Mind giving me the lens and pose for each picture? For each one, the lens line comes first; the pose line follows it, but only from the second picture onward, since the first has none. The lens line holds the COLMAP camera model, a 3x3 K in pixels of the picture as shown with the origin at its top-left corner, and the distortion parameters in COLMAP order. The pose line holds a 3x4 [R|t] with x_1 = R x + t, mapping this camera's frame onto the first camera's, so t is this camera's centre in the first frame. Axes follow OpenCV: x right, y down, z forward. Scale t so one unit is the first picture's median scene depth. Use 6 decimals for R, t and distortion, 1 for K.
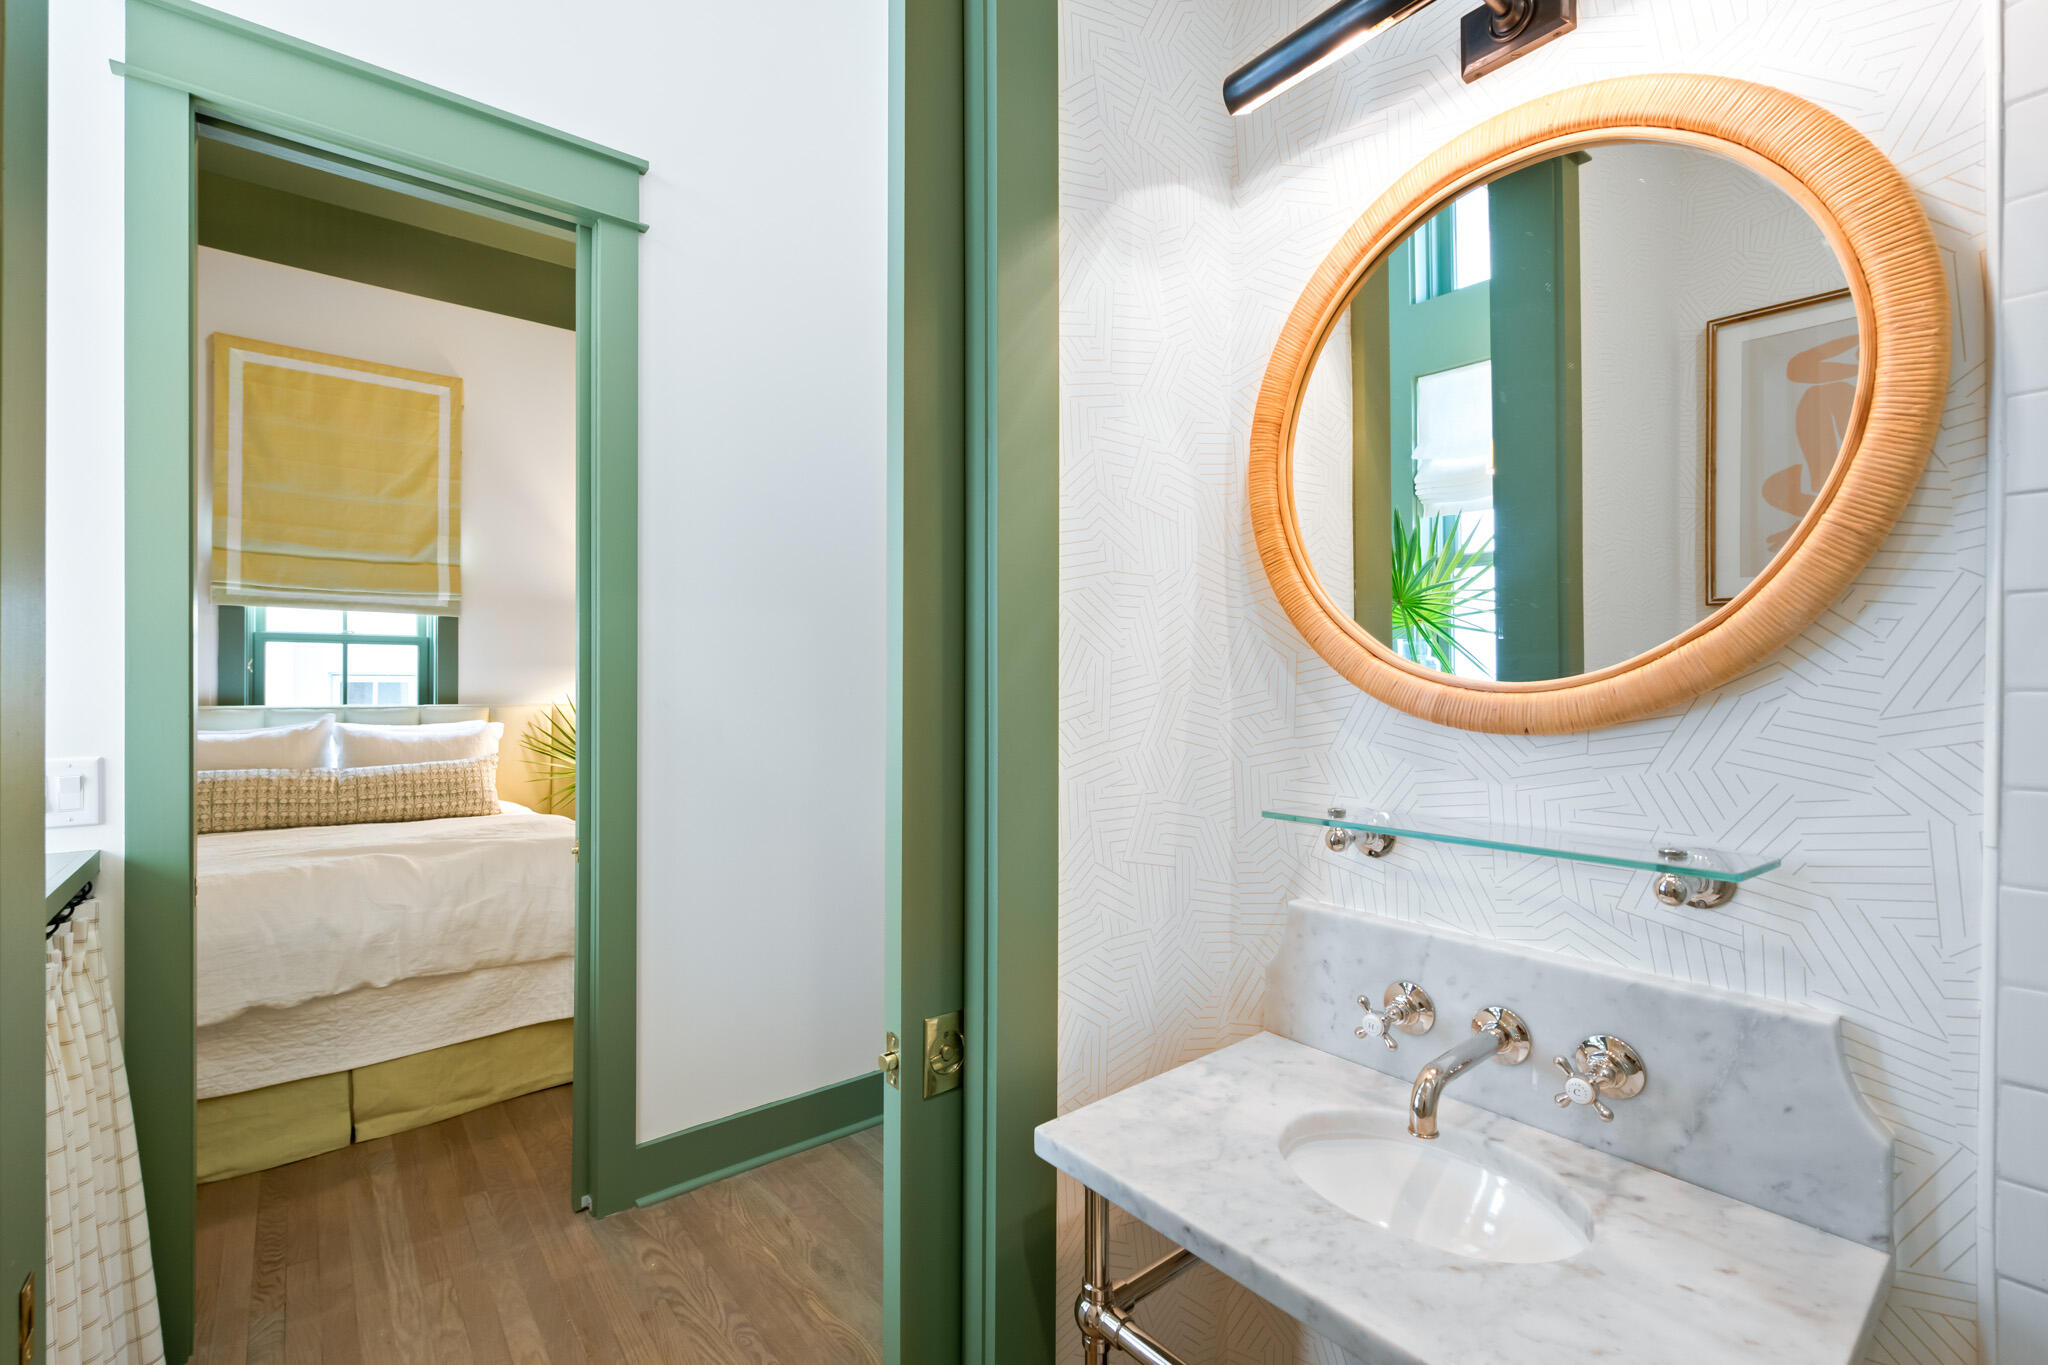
lens RADIAL K [[930.3, 0, 1033.4], [0, 930.3, 674.3], [0, 0, 1]] dist [0.017712, -0.002108]
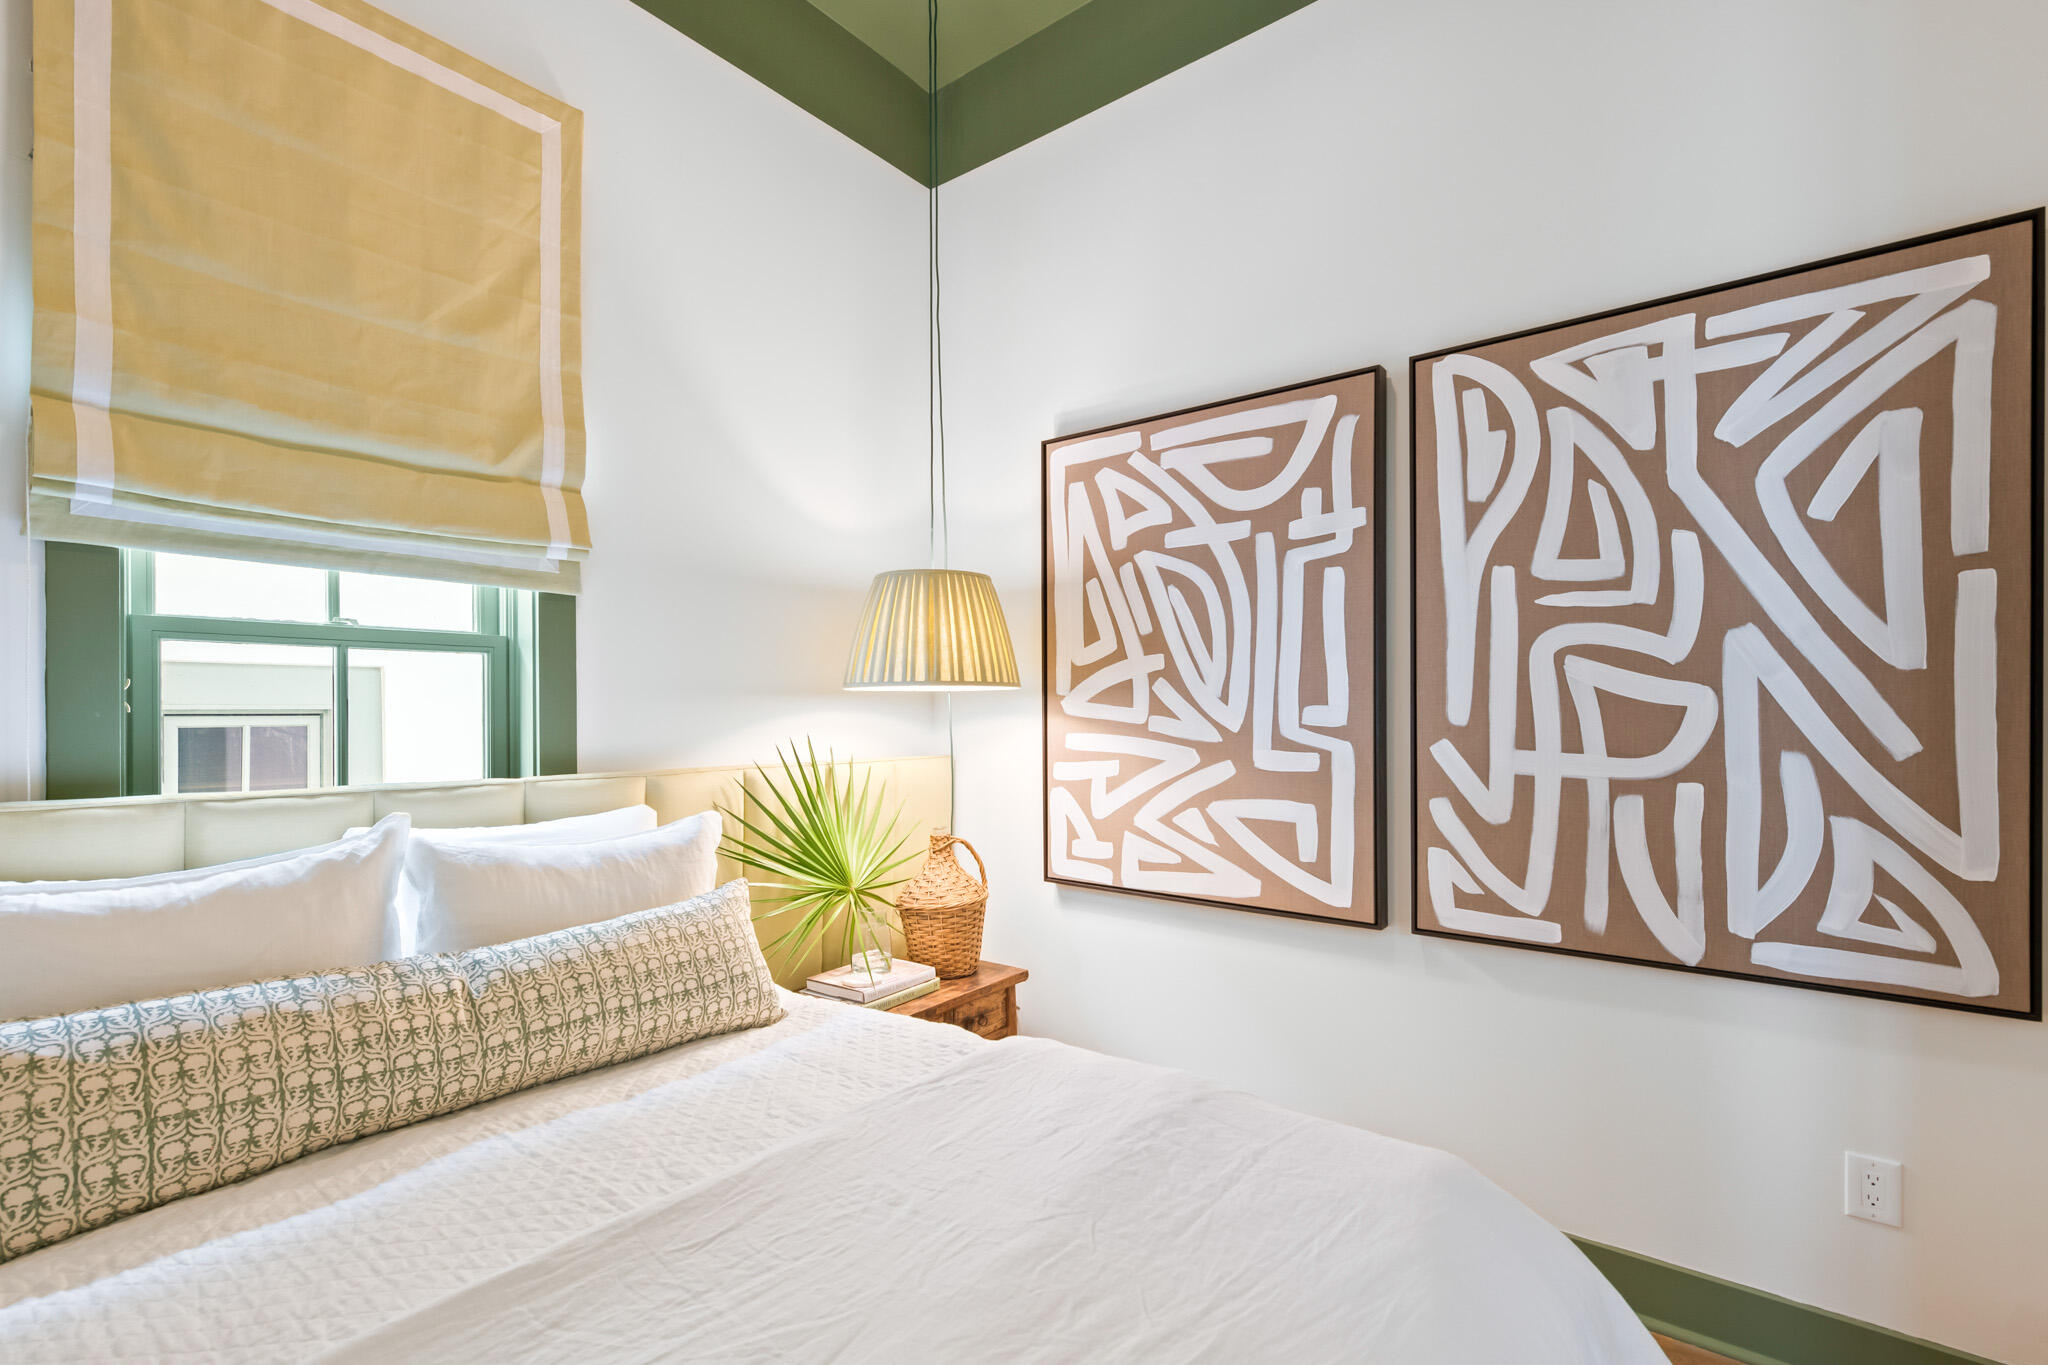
lens RADIAL K [[930.3, 0, 1008.9], [0, 930.3, 696.6], [0, 0, 1]] dist [0.017712, -0.002108]
pose [[0.974251, -0.006699, 0.225368, -0.509017], [0.008747, 0.999929, -0.008092, -0.002218], [-0.225298, 0.009855, 0.974240, 0.476892]]
